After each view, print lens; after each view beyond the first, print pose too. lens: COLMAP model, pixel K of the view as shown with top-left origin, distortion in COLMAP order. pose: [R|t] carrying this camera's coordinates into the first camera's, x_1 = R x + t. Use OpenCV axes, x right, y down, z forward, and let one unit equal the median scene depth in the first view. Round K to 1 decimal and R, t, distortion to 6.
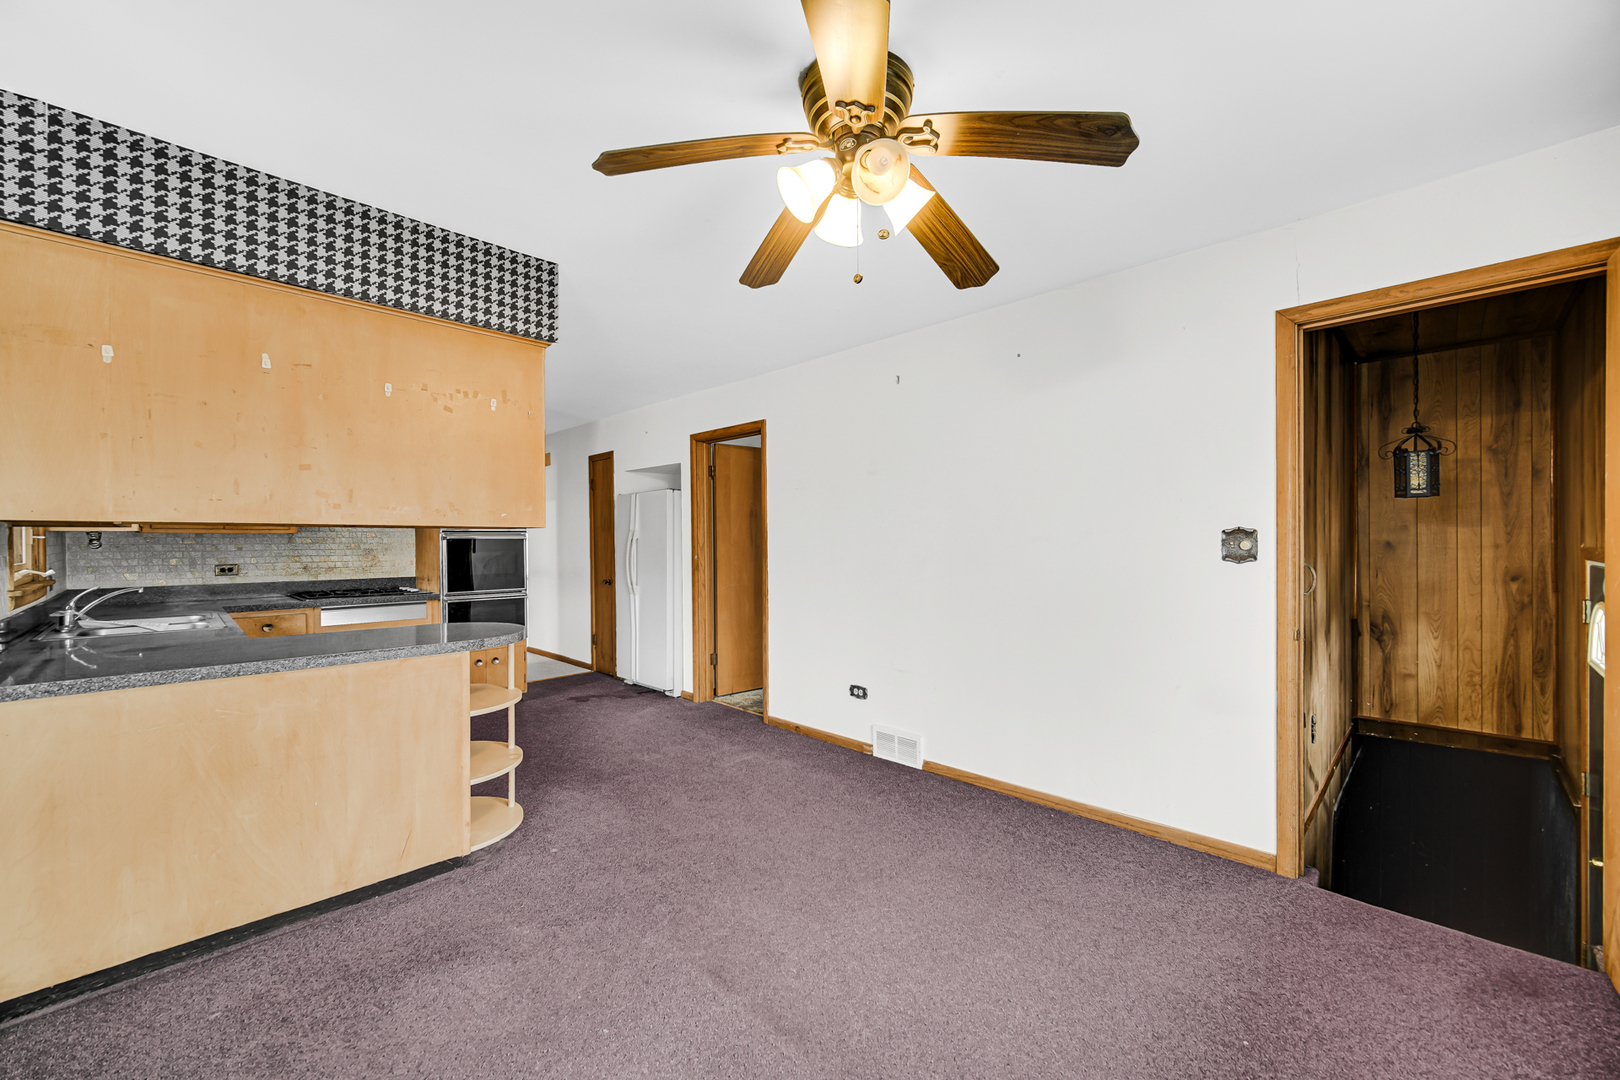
lens RADIAL K [[645.0, 0, 806.6], [0, 645.0, 539.8], [0, 0, 1]] dist [-0.000708, -0.000112]
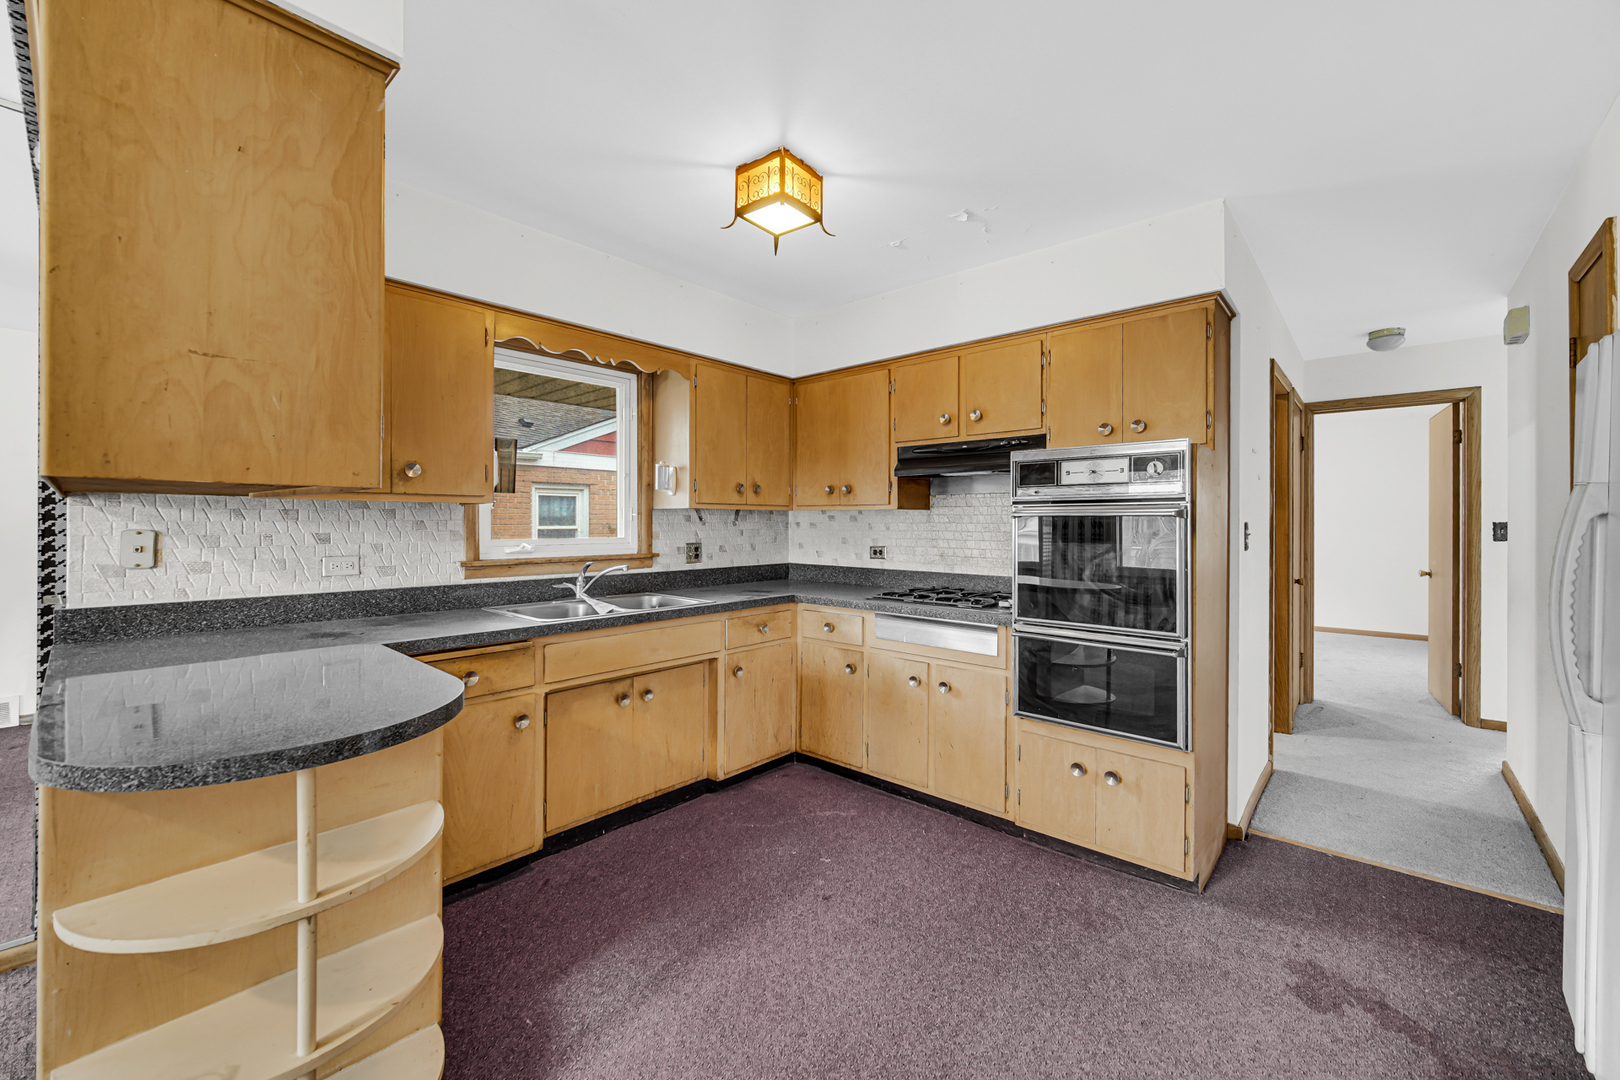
lens RADIAL K [[645.0, 0, 809.4], [0, 645.0, 526.4], [0, 0, 1]] dist [-0.000708, -0.000112]
pose [[0.055515, 0.013833, -0.998362, -0.032890], [-0.005618, 0.999893, 0.013542, 0.000351], [0.998442, 0.004857, 0.055587, 0.787013]]
